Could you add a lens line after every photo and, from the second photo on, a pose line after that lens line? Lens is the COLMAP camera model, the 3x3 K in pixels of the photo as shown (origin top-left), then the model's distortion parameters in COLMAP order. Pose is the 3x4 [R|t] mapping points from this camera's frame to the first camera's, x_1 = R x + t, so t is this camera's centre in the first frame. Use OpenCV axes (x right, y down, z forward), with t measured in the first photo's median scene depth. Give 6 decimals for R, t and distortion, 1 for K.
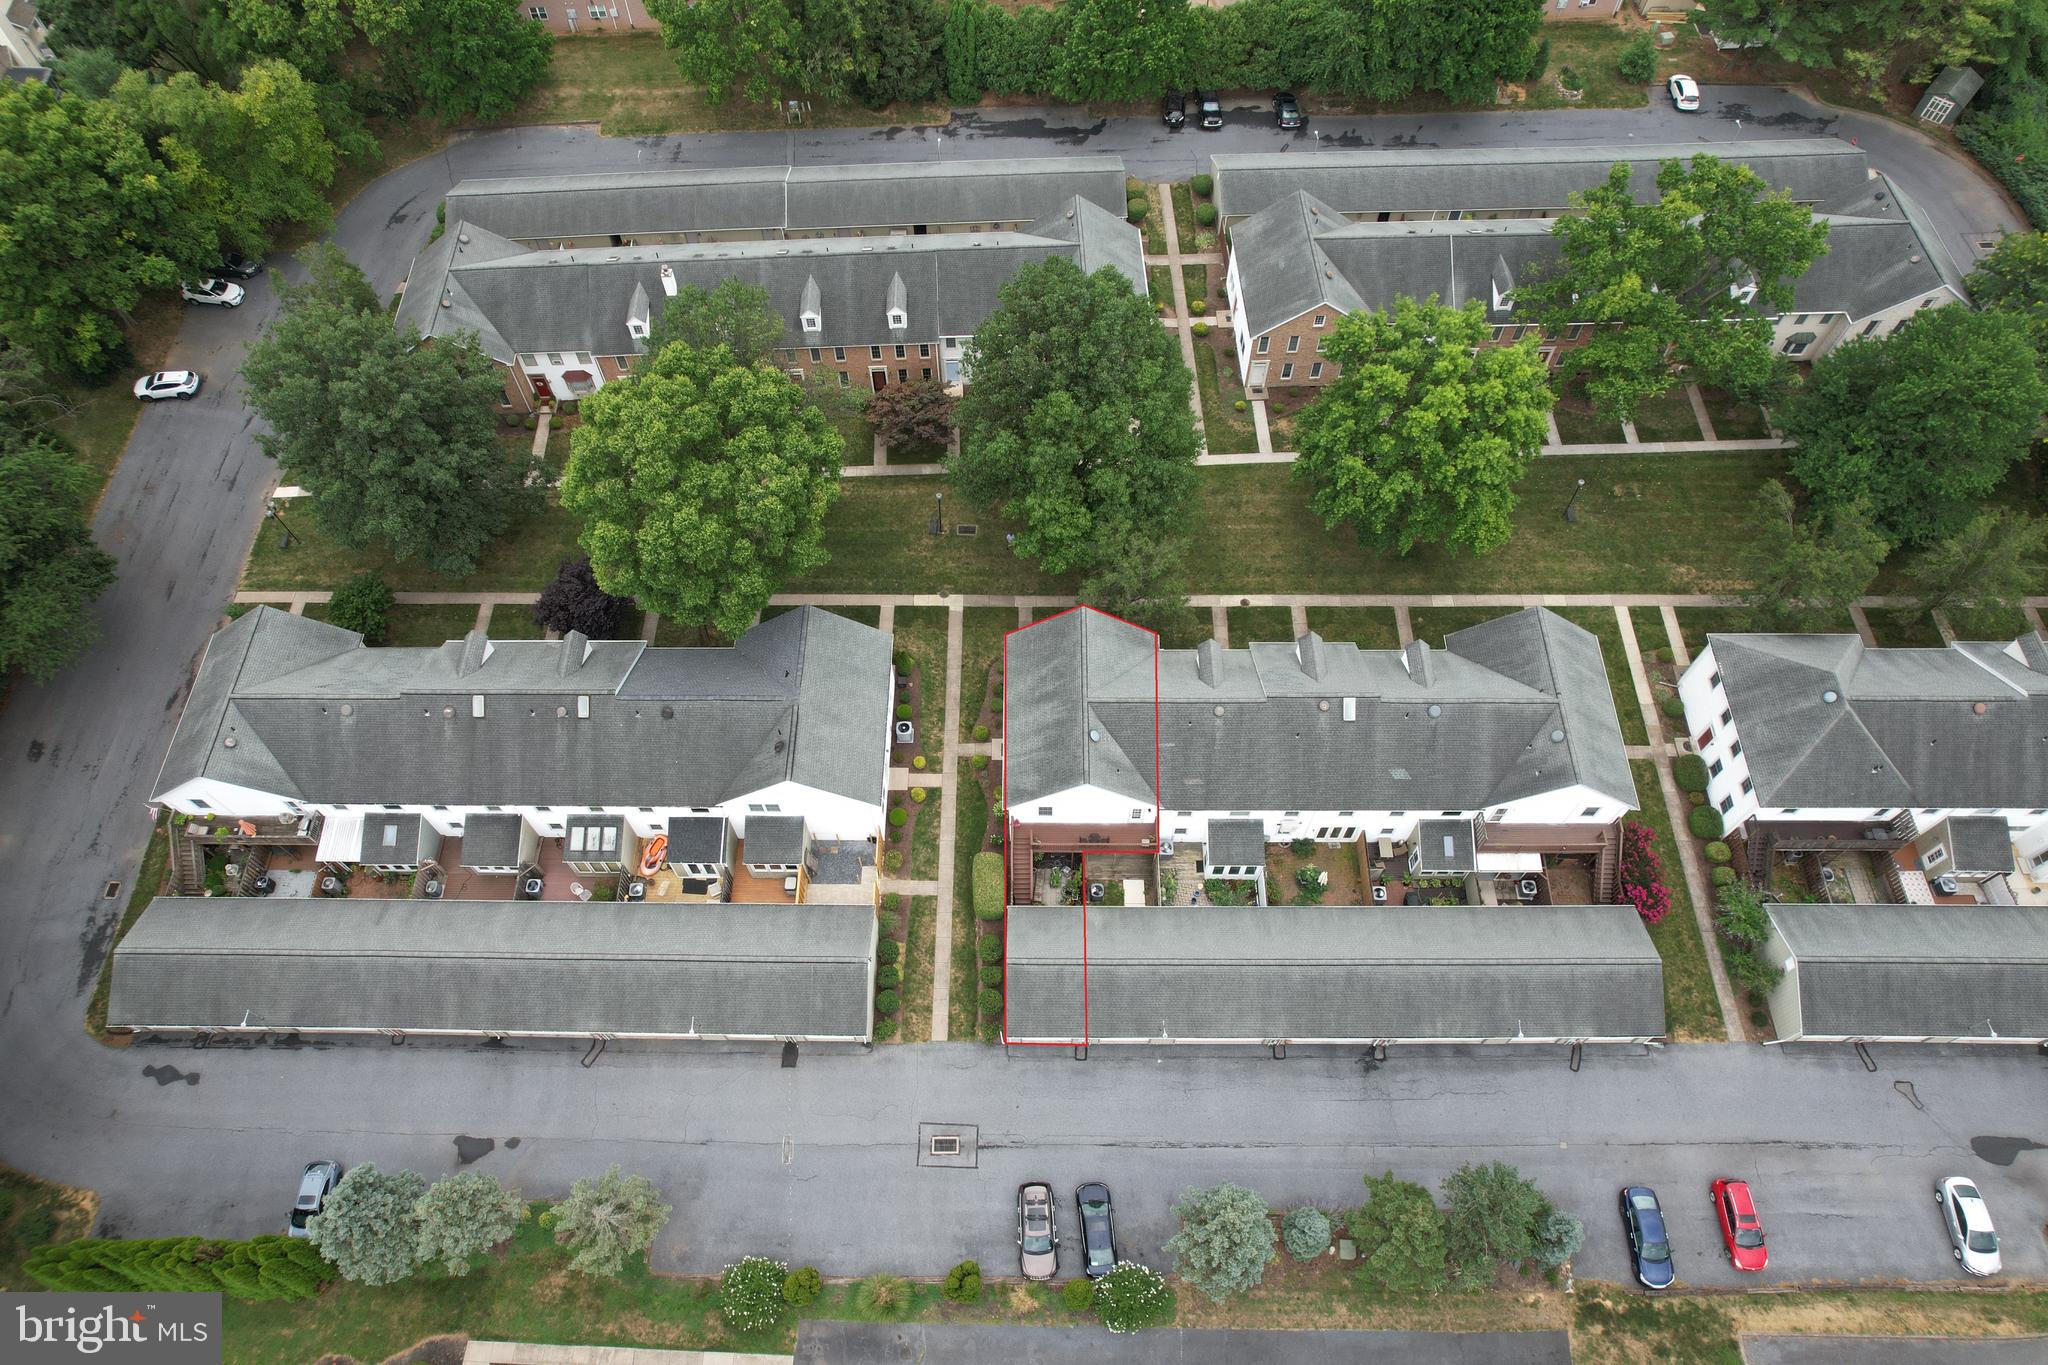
lens RADIAL K [[1306.4, 0, 1015.3], [0, 1306.4, 672.2], [0, 0, 1]] dist [-0.077820, 0.068043]
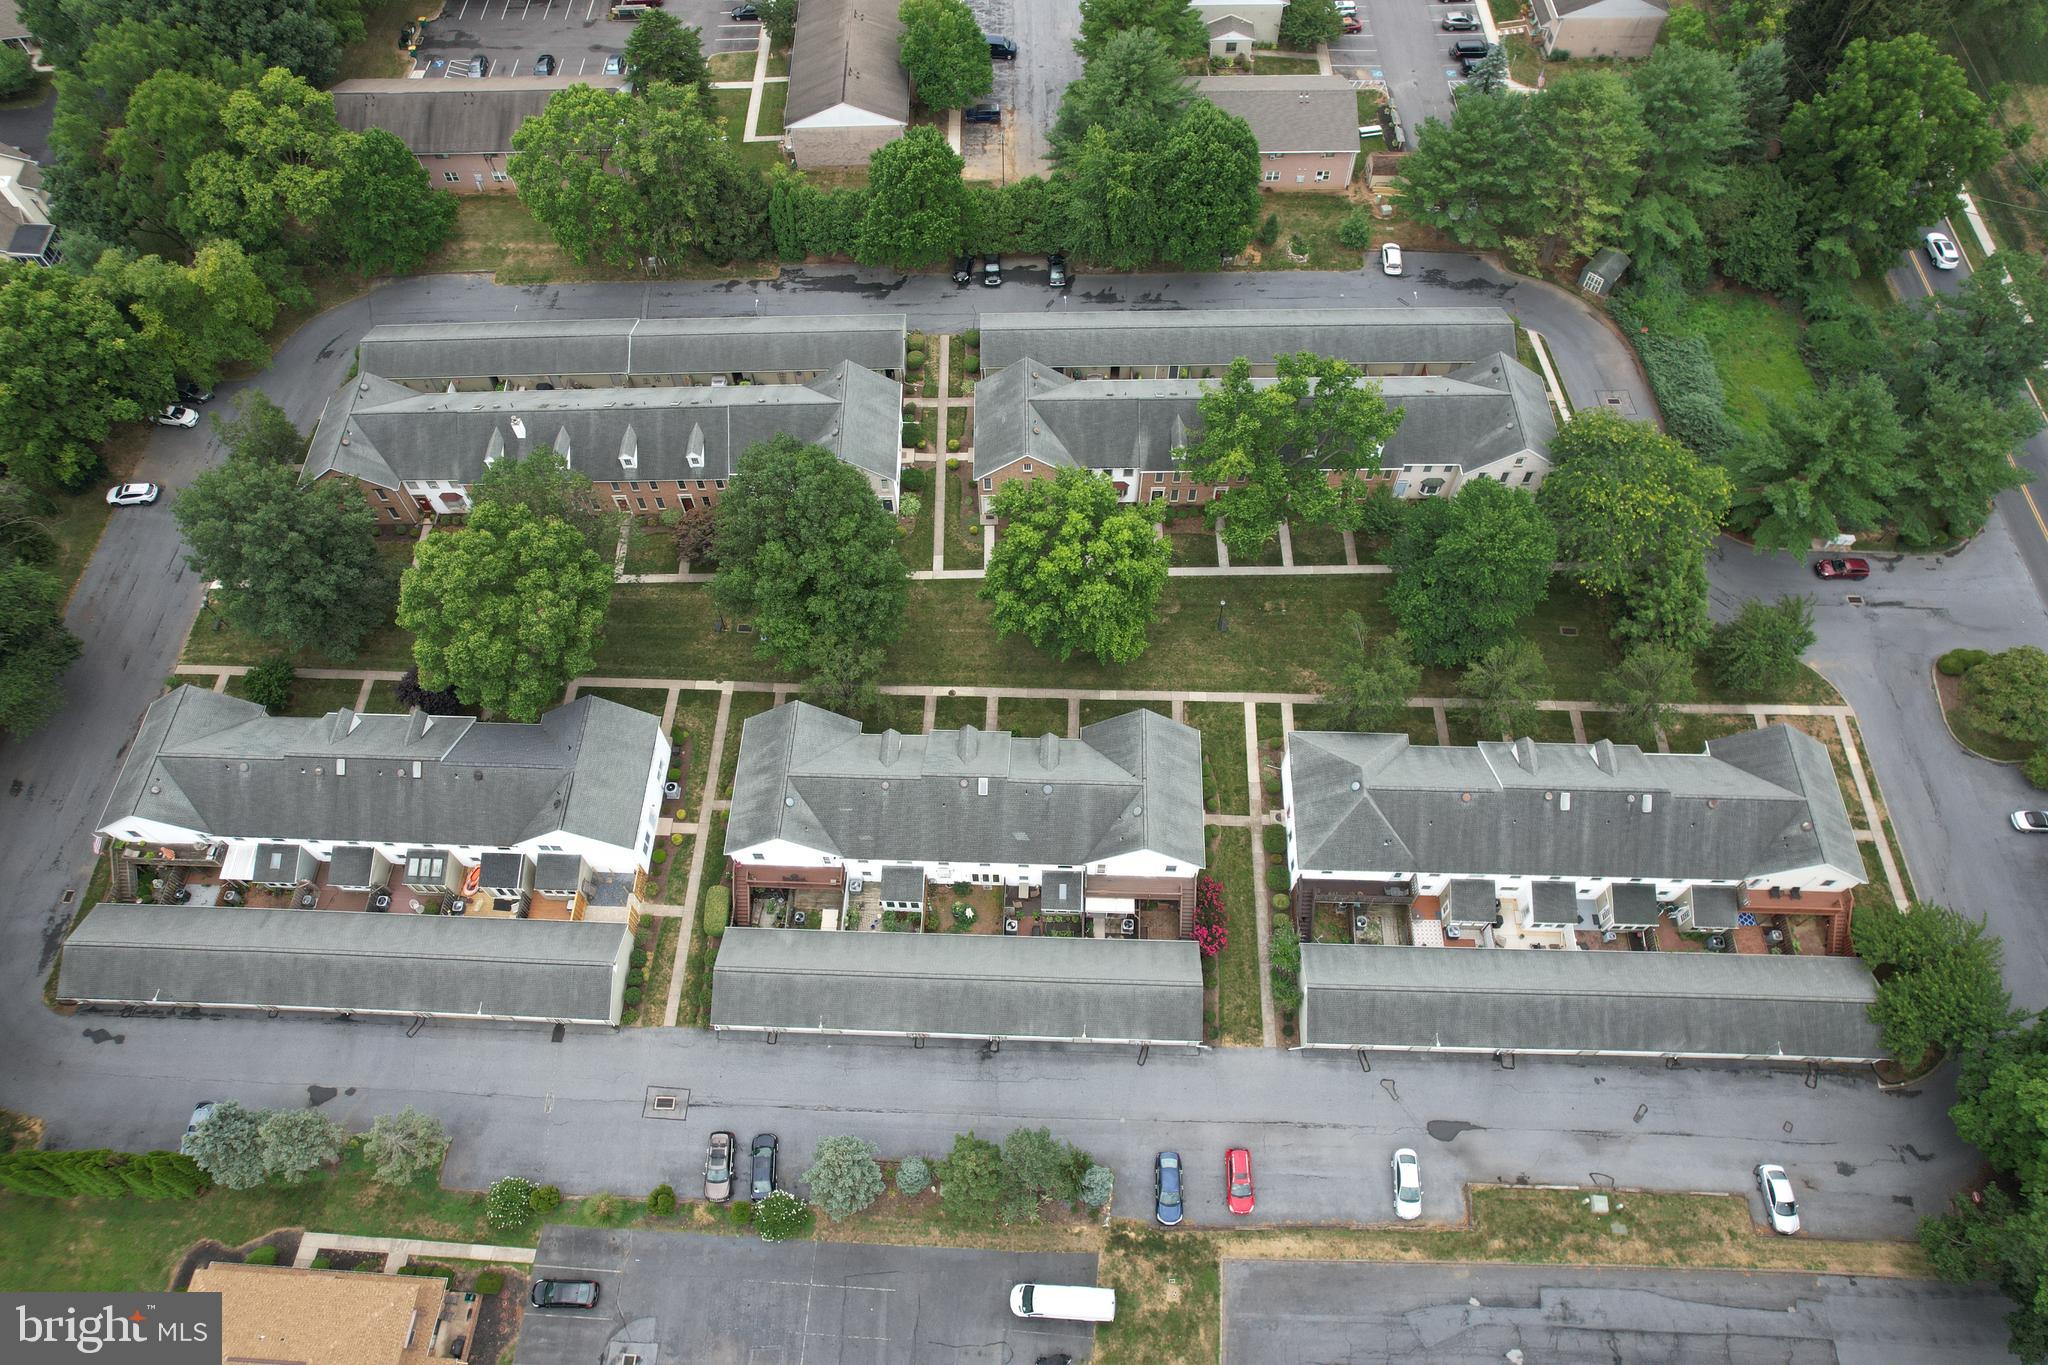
lens RADIAL K [[1306.4, 0, 1015.3], [0, 1306.4, 672.2], [0, 0, 1]] dist [-0.077820, 0.068043]
pose [[0.999625, 0.022228, -0.015963, 0.298605], [-0.022309, 0.999739, -0.004890, -0.079568], [0.015850, 0.005244, 0.999861, -0.318960]]
